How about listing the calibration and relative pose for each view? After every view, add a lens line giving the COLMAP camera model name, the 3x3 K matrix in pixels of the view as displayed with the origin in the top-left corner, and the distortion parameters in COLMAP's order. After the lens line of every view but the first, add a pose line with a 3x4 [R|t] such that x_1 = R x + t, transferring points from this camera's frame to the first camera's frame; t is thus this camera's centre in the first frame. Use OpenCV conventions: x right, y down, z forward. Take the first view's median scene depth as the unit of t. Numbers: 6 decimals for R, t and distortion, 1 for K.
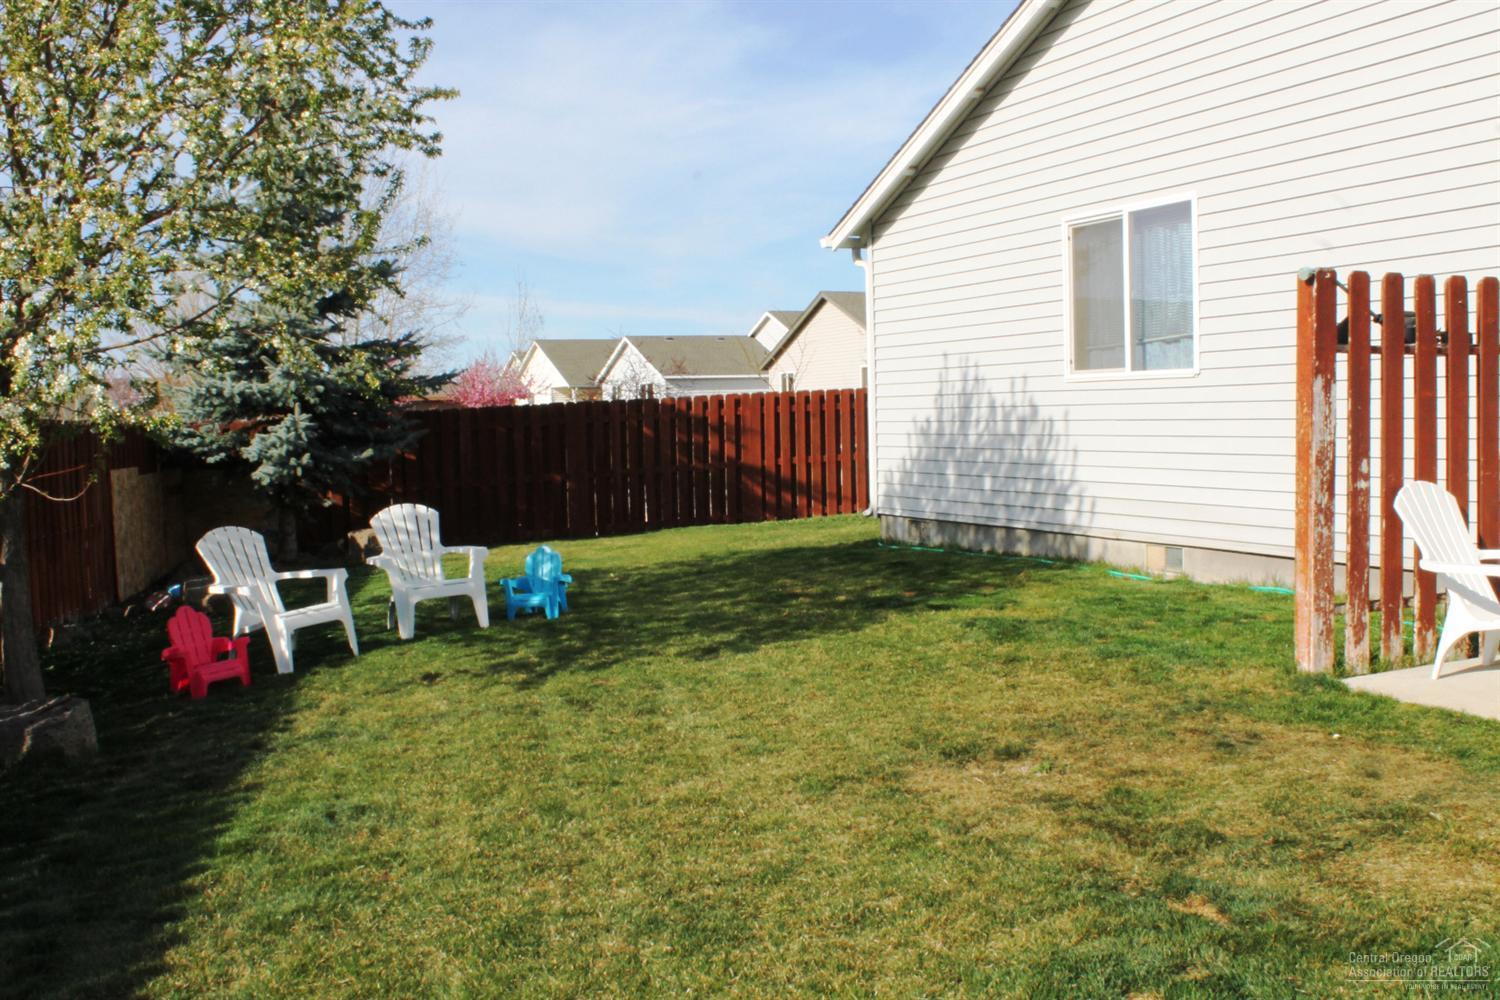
lens RADIAL K [[1570.2, 0, 750.0], [0, 1570.2, 500.0], [0, 0, 1]] dist [-0.085395, 0.010743]
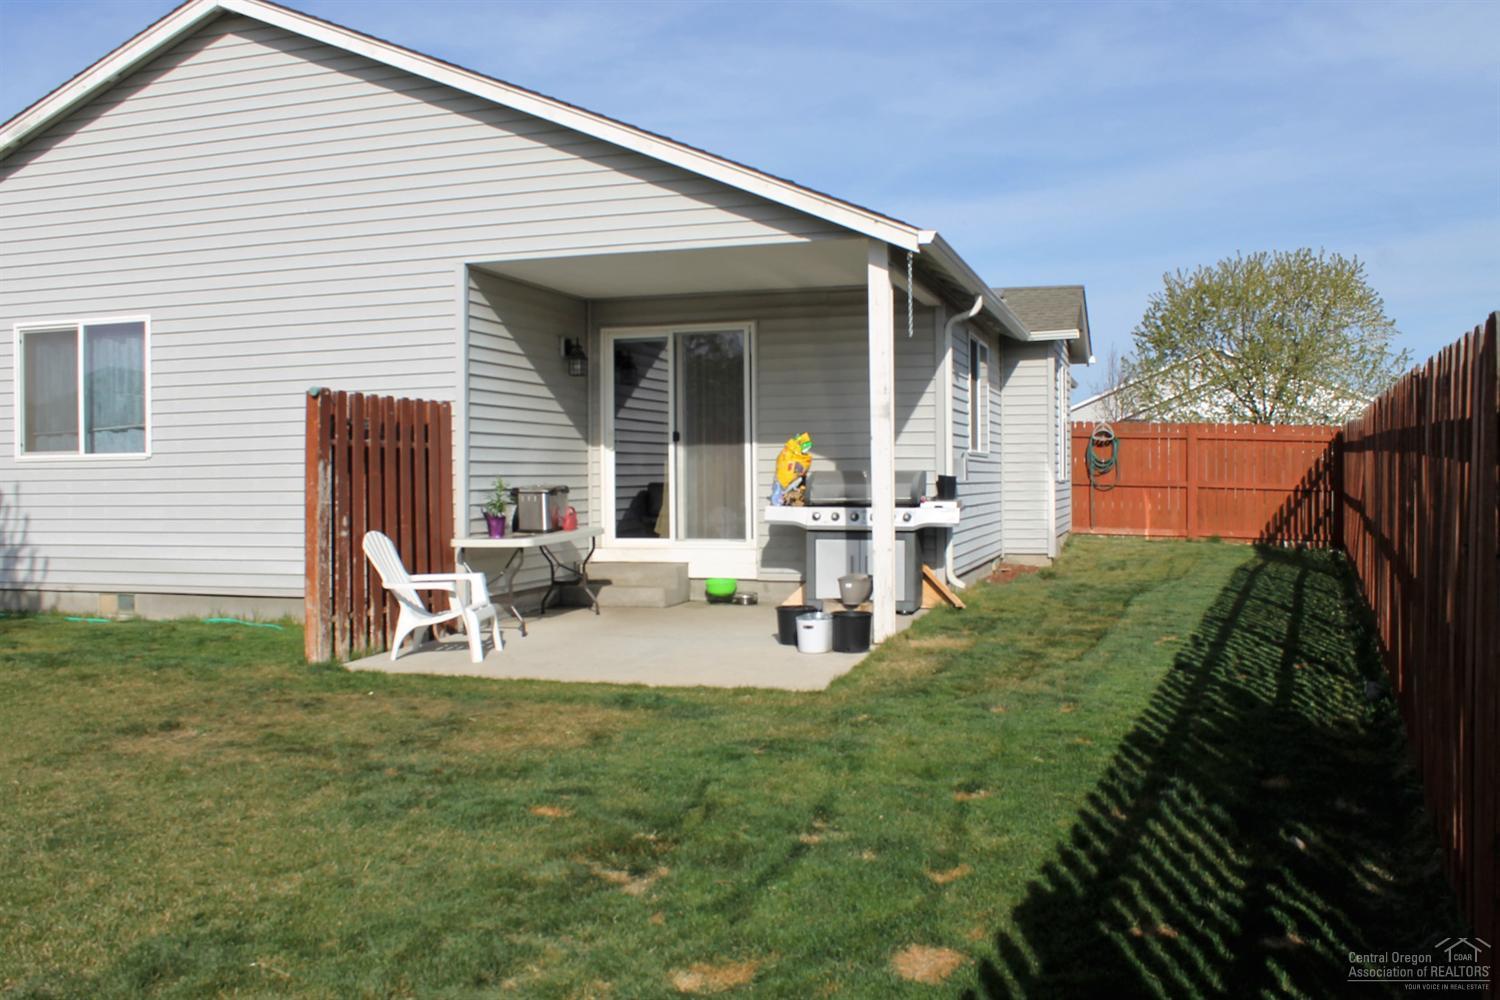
lens RADIAL K [[1258.9, 0, 750.0], [0, 1258.9, 500.0], [0, 0, 1]] dist [-0.006283, -0.005083]
pose [[0.686510, -0.001165, 0.727119, -0.127325], [0.037319, 0.998737, -0.033634, 0.007626], [-0.726162, 0.050226, 0.685687, -0.066935]]
